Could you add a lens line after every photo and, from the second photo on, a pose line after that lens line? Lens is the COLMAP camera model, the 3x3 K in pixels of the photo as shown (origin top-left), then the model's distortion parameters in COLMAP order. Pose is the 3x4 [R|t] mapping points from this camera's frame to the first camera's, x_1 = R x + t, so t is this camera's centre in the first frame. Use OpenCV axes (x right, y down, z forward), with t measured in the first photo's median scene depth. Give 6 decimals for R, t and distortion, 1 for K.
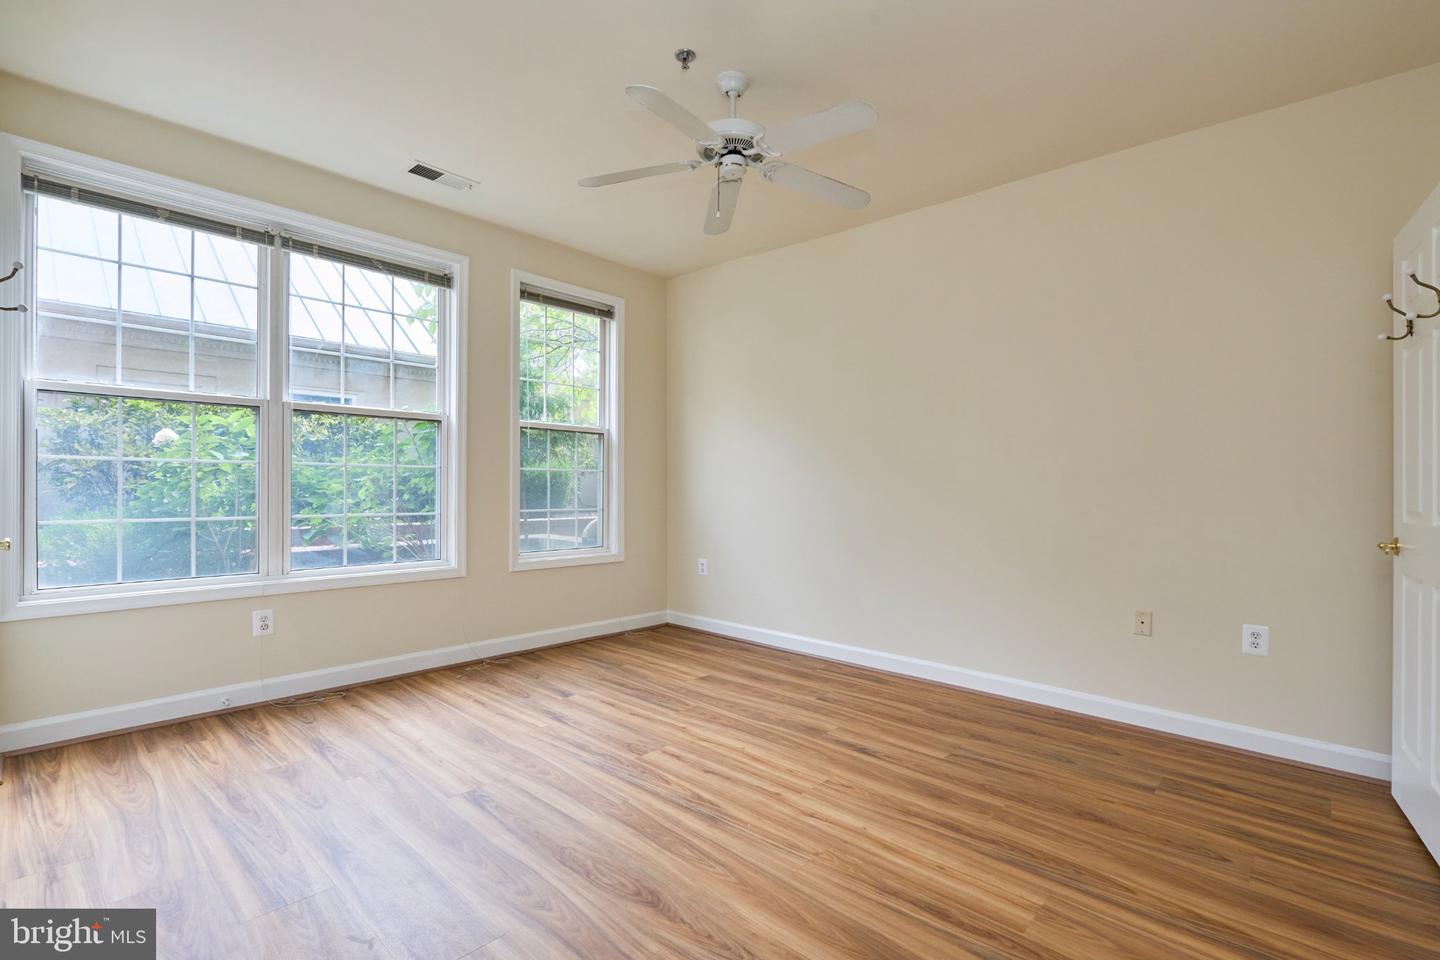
lens RADIAL K [[666.9, 0, 724.2], [0, 666.9, 483.8], [0, 0, 1]] dist [-0.014367, 0.000721]
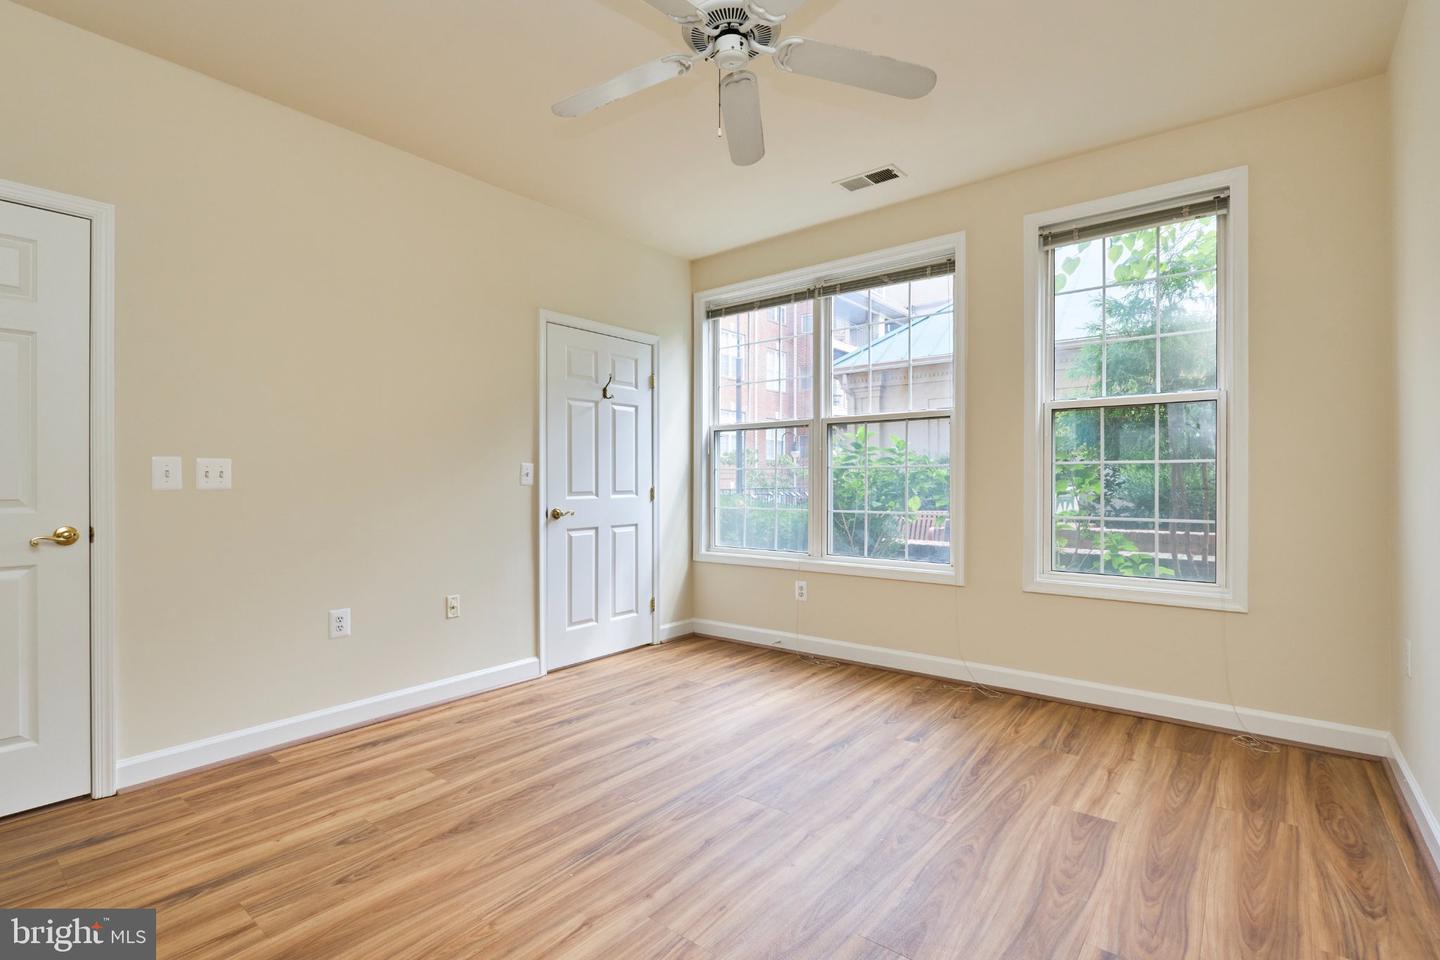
lens RADIAL K [[668.1, 0, 714.1], [0, 668.1, 480.5], [0, 0, 1]] dist [-0.012416, 0.001103]
pose [[0.061791, -0.013610, -0.997996, 0.620754], [0.003713, 0.999903, -0.013406, 0.010077], [0.998082, -0.002877, 0.061836, 0.768348]]
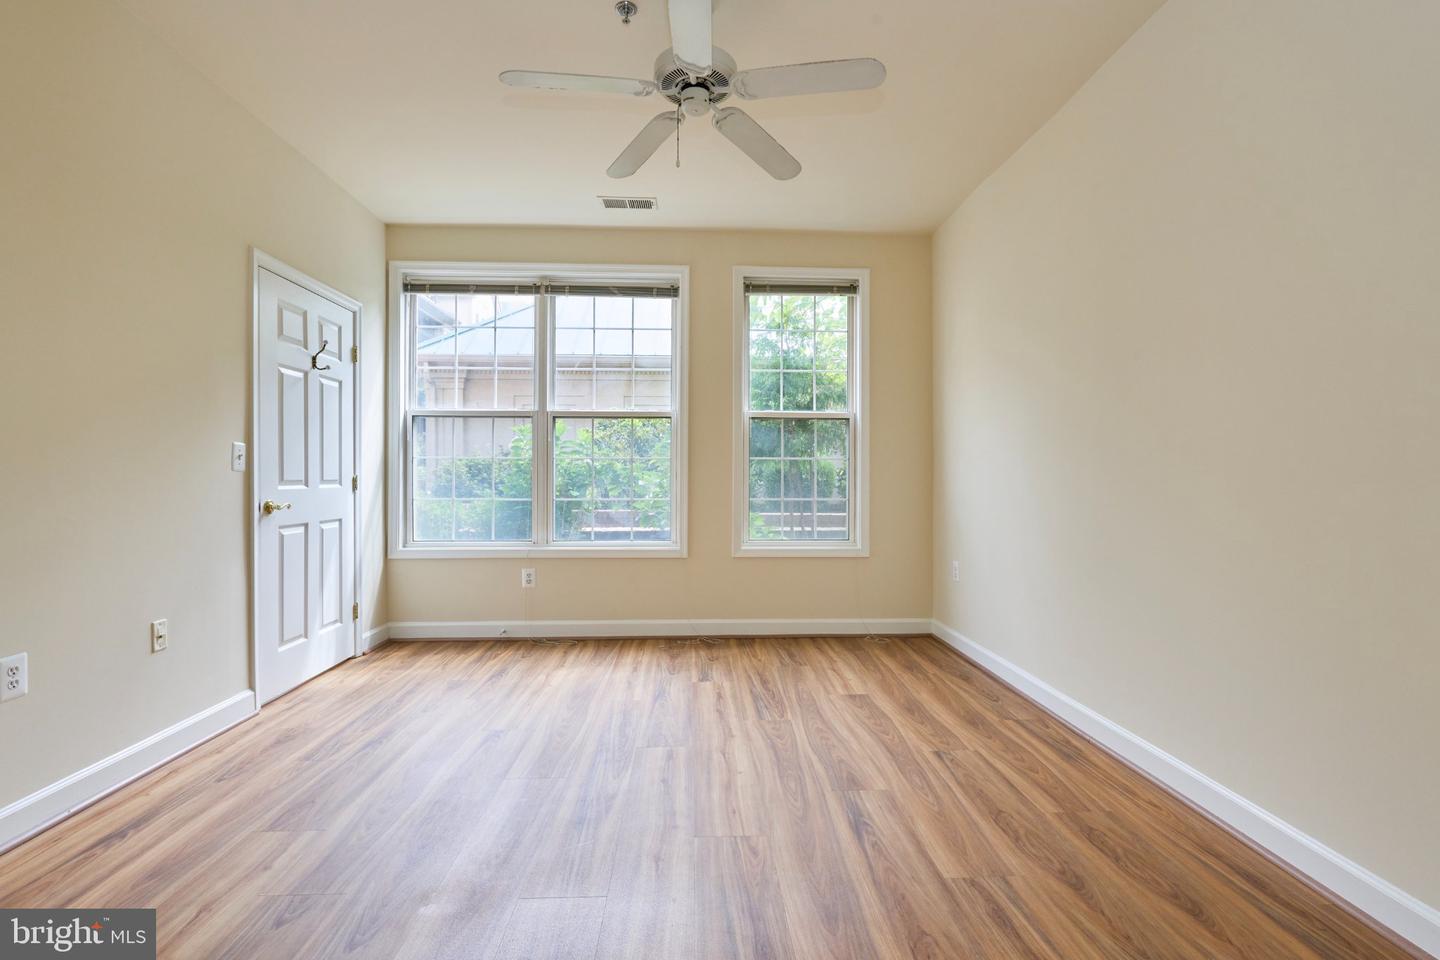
lens RADIAL K [[669.9, 0, 723.2], [0, 669.9, 475.7], [0, 0, 1]] dist [-0.015093, 0.003417]
pose [[0.710462, -0.013165, -0.703612, 0.542482], [0.006739, 0.999906, -0.011905, 0.023419], [0.703703, 0.003716, 0.710484, 0.328023]]
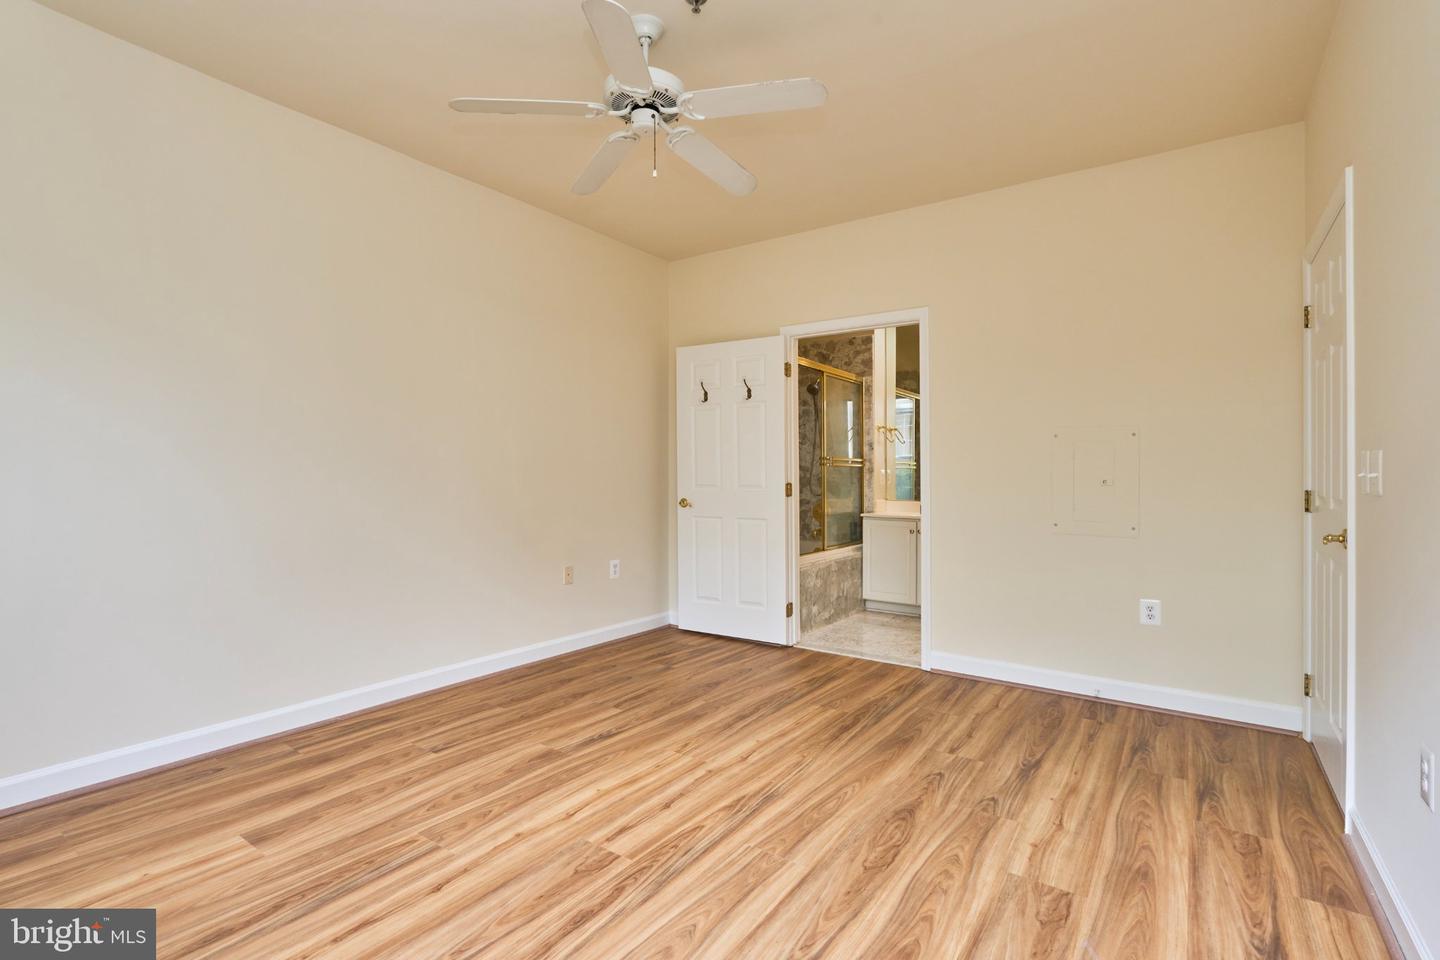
lens RADIAL K [[675.6, 0, 723.6], [0, 675.6, 473.6], [0, 0, 1]] dist [-0.016843, 0.001375]
pose [[-0.133201, -0.013645, 0.990995, -0.724063], [-0.005961, 0.999898, 0.012967, -0.012499], [-0.991071, -0.004180, -0.133269, 0.837887]]
